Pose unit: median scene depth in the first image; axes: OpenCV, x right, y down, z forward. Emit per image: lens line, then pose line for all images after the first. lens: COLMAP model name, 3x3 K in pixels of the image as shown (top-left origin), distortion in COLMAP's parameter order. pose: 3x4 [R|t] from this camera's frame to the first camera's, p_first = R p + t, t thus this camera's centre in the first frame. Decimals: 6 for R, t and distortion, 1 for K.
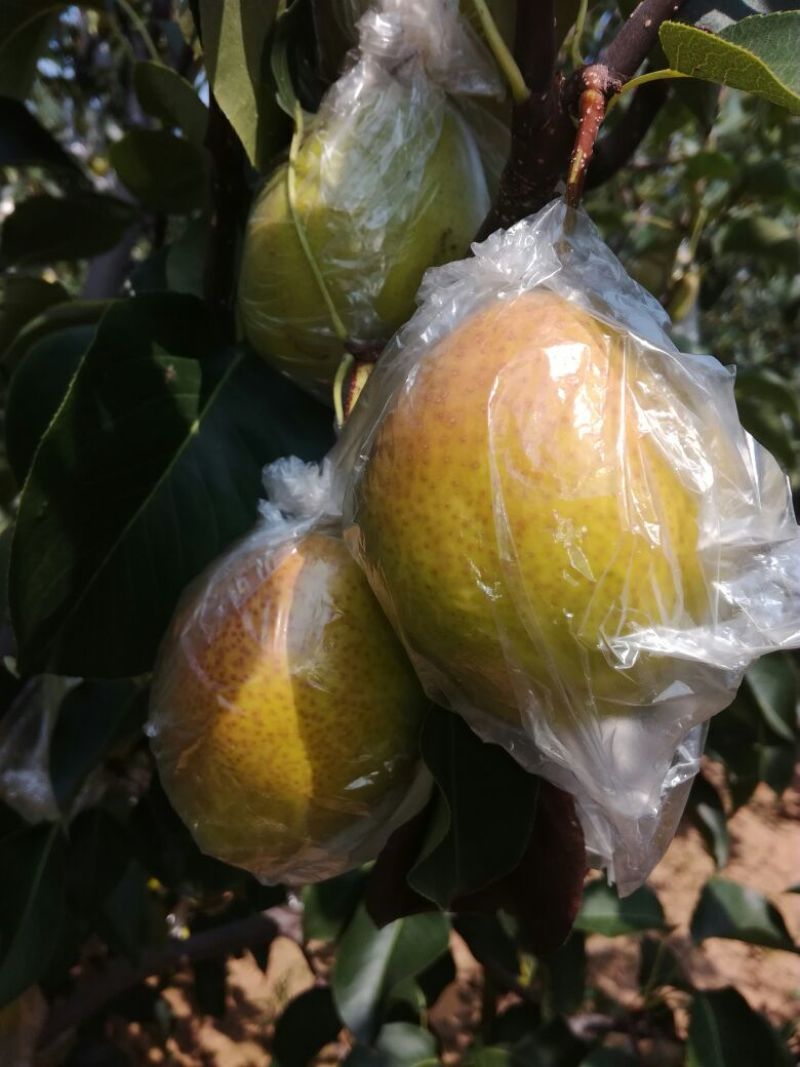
lens RADIAL K [[879.1, 0, 400.3], [0, 879.1, 508.9], [0, 0, 1]] dist [0.107612, -0.345533]
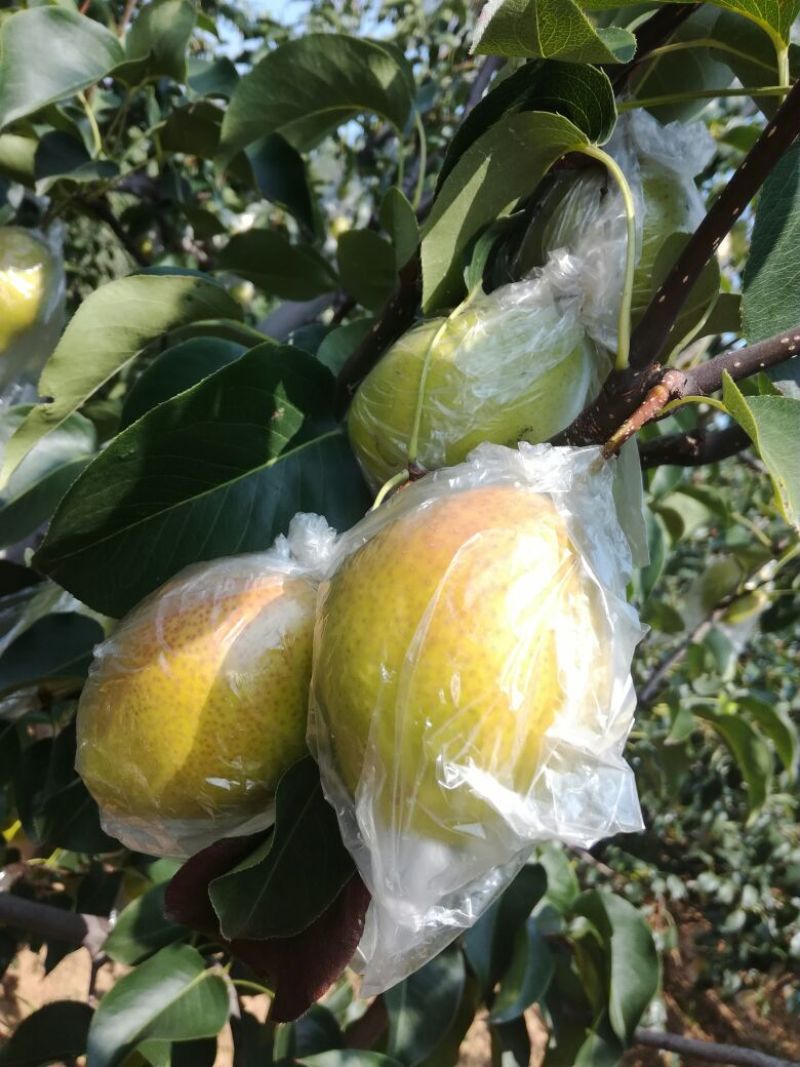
lens RADIAL K [[879.1, 0, 400.3], [0, 879.1, 508.9], [0, 0, 1]] dist [0.107612, -0.345533]
pose [[0.853163, 0.511027, -0.104710, 0.090619], [-0.521166, 0.843627, -0.129147, 0.031653], [0.022339, 0.164755, 0.986082, -0.194616]]
